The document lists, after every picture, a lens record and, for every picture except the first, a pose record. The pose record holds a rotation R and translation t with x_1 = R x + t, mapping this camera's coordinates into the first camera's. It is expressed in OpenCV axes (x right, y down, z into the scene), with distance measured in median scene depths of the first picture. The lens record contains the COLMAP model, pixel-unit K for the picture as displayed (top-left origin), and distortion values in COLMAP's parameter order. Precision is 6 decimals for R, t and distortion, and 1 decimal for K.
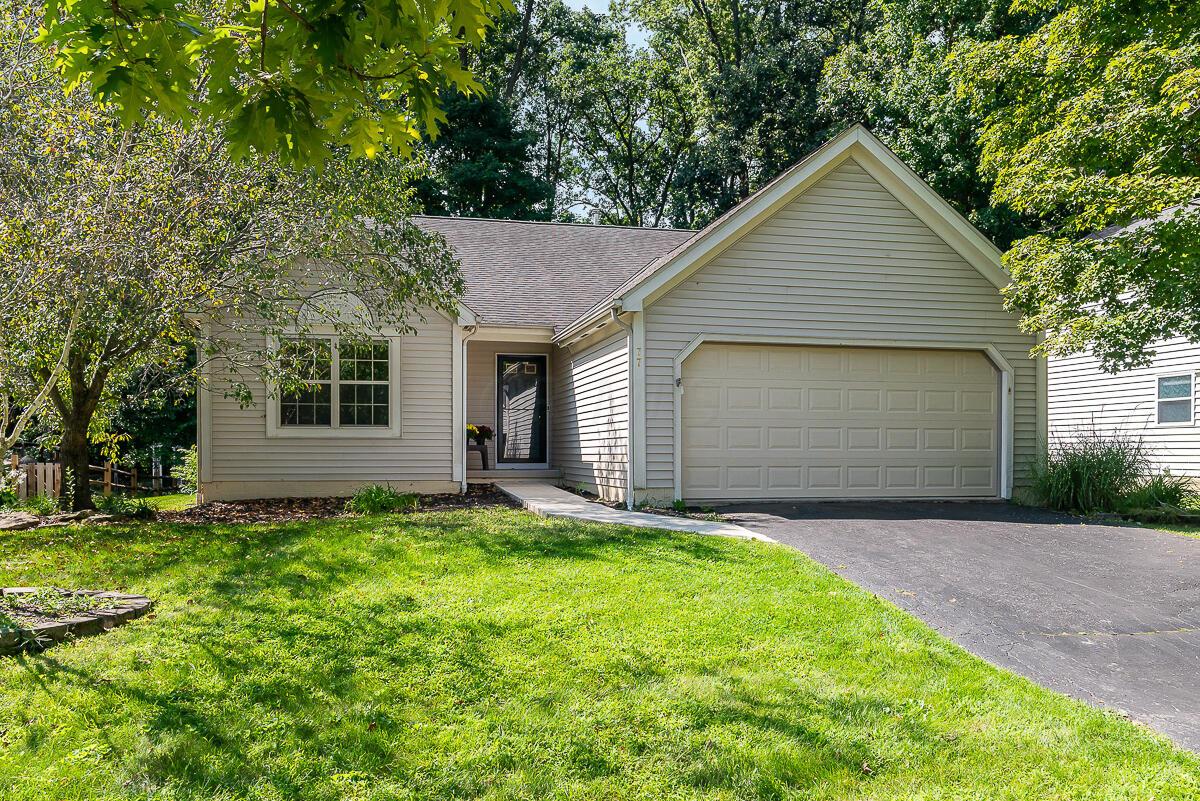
lens RADIAL K [[955.8, 0, 600.0], [0, 955.8, 400.5], [0, 0, 1]] dist [0.000518, 0.000017]
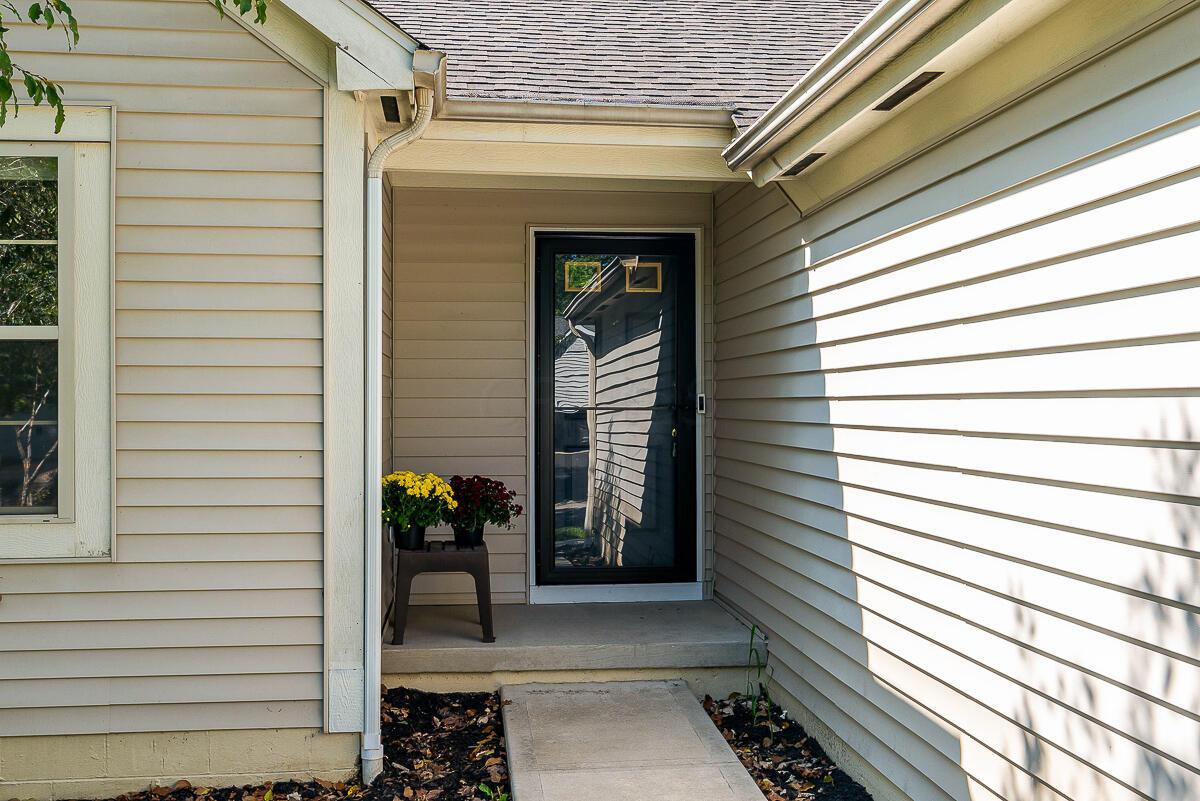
lens RADIAL K [[1232.5, 0, 600.0], [0, 1232.5, 400.5], [0, 0, 1]] dist [-0.002429, -0.002204]
pose [[0.993565, -0.000616, -0.113262, -0.044961], [0.006513, 0.998641, 0.051705, -0.015202], [0.113076, -0.052110, 0.992219, 0.649541]]
